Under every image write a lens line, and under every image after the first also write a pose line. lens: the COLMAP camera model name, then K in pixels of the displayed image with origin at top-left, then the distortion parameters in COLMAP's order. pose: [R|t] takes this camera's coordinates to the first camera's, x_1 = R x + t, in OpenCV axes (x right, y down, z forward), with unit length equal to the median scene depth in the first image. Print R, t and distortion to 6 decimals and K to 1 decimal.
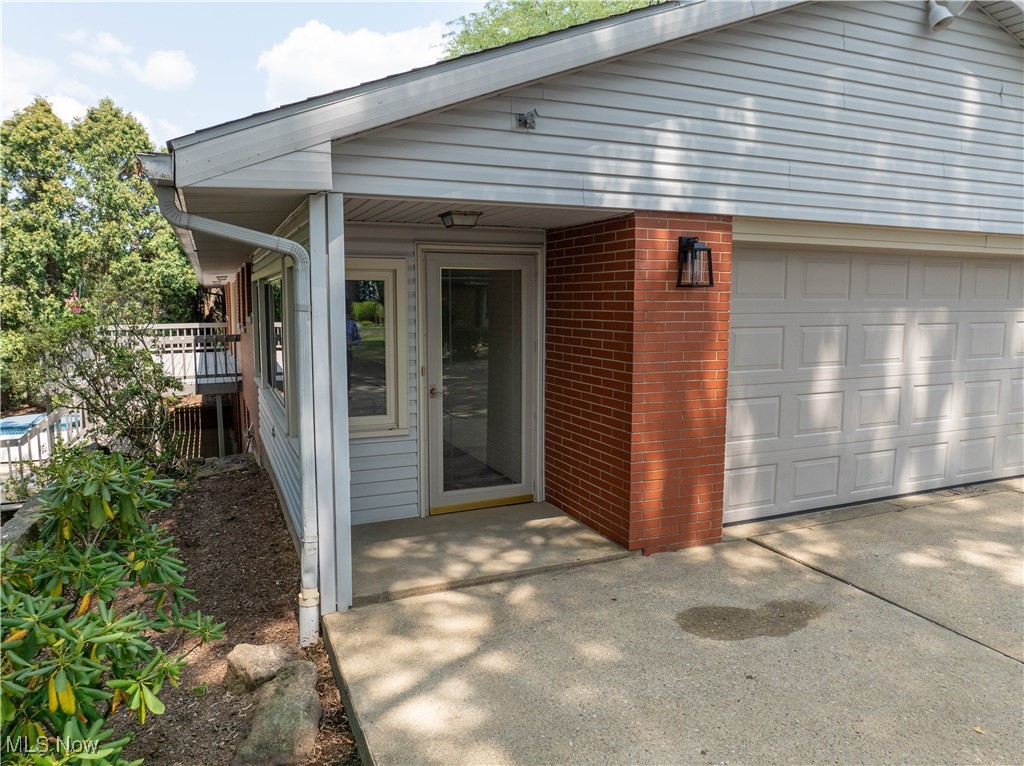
lens RADIAL K [[717.1, 0, 518.5], [0, 717.1, 381.5], [0, 0, 1]] dist [-0.041593, 0.003900]
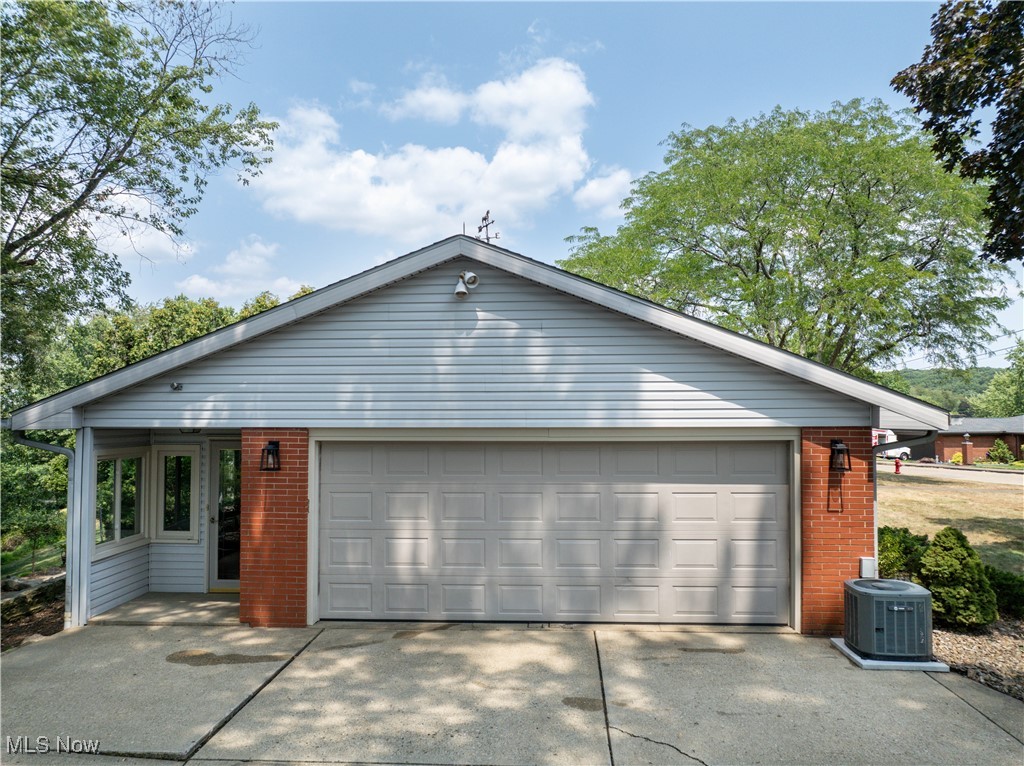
lens RADIAL K [[723.6, 0, 492.8], [0, 723.6, 378.4], [0, 0, 1]] dist [-0.014914, 0.002952]
pose [[0.887004, -0.022029, -0.461235, 1.326874], [-0.052430, 0.987597, -0.147999, -0.103179], [0.458775, 0.155458, 0.874848, -0.285289]]
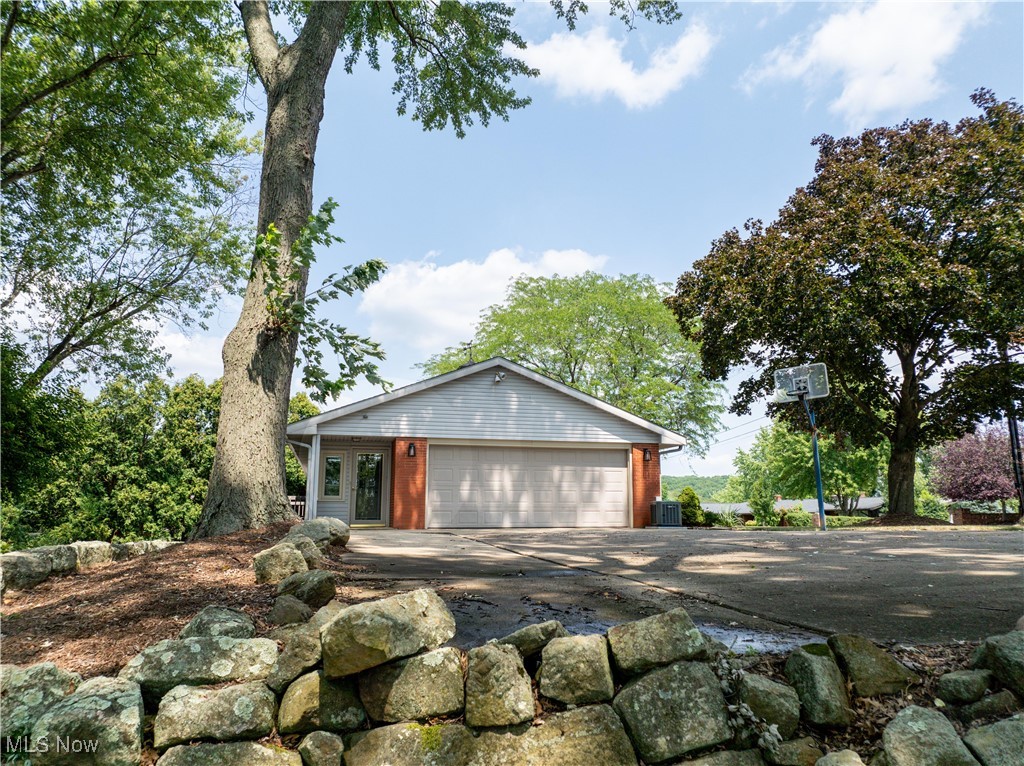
lens RADIAL K [[723.6, 0, 492.8], [0, 723.6, 378.4], [0, 0, 1]] dist [-0.014914, 0.002952]
pose [[0.982073, -0.030026, -0.186095, 1.200784], [-0.026621, 0.955245, -0.294615, 0.509533], [0.186613, 0.294288, 0.937321, -2.271098]]
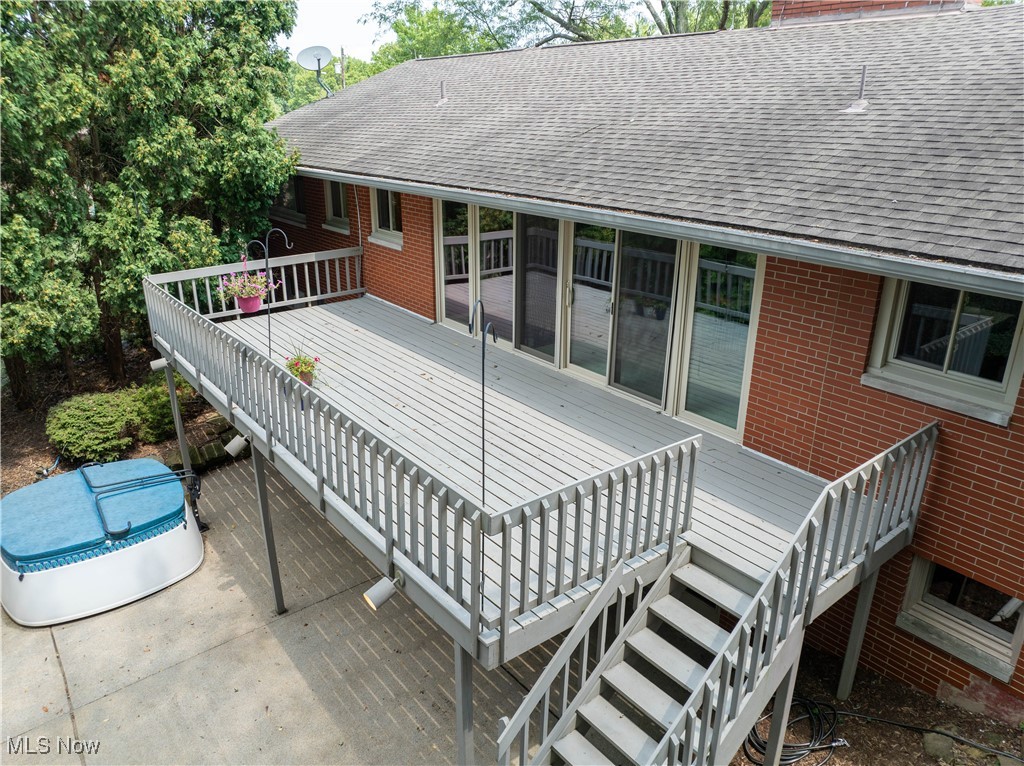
lens RADIAL K [[717.1, 0, 518.5], [0, 717.1, 381.5], [0, 0, 1]] dist [-0.041593, 0.003900]
pose [[0.963205, -0.091356, 0.252767, -1.873095], [0.025073, 0.966901, 0.253917, -0.507514], [-0.267597, -0.238236, 0.933614, 1.796341]]
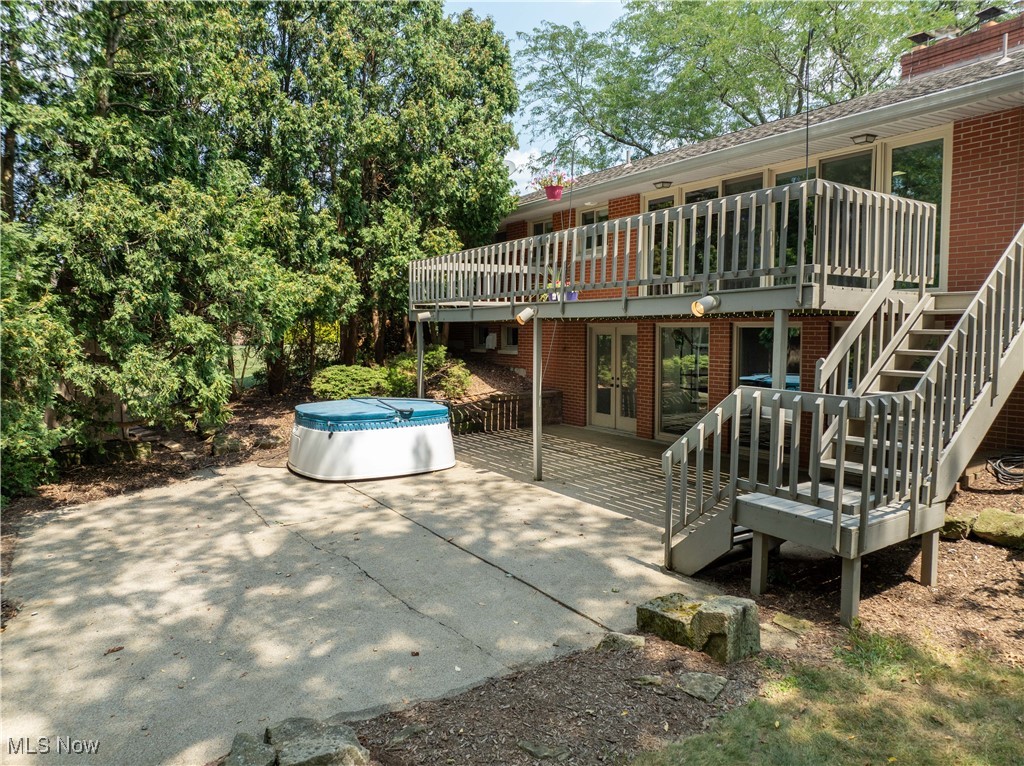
lens RADIAL K [[717.1, 0, 518.5], [0, 717.1, 381.5], [0, 0, 1]] dist [-0.041593, 0.003900]
pose [[0.987219, -0.013573, 0.158793, -2.375115], [0.019059, 0.999271, -0.033078, 0.193649], [-0.158228, 0.035681, 0.986758, 1.465188]]
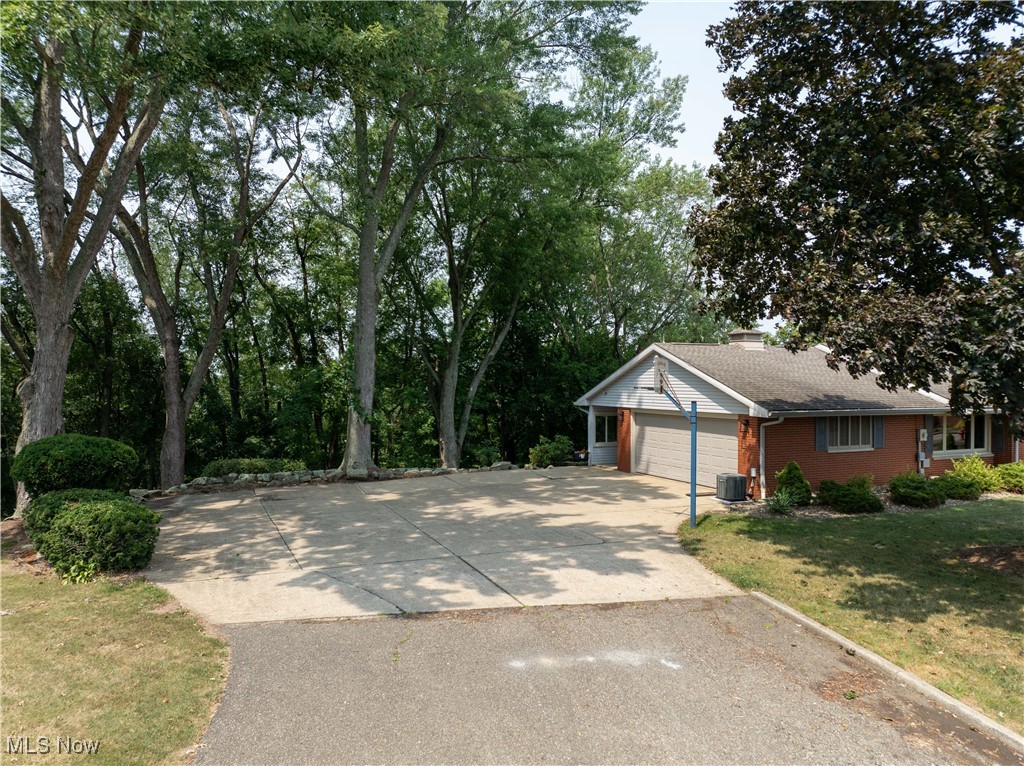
lens RADIAL K [[717.1, 0, 518.5], [0, 717.1, 381.5], [0, 0, 1]] dist [-0.041593, 0.003900]
pose [[0.016740, 0.002057, -0.999858, 4.807303], [-0.114716, 0.993398, 0.000123, -0.296108], [0.993257, 0.114698, 0.016866, 0.083368]]
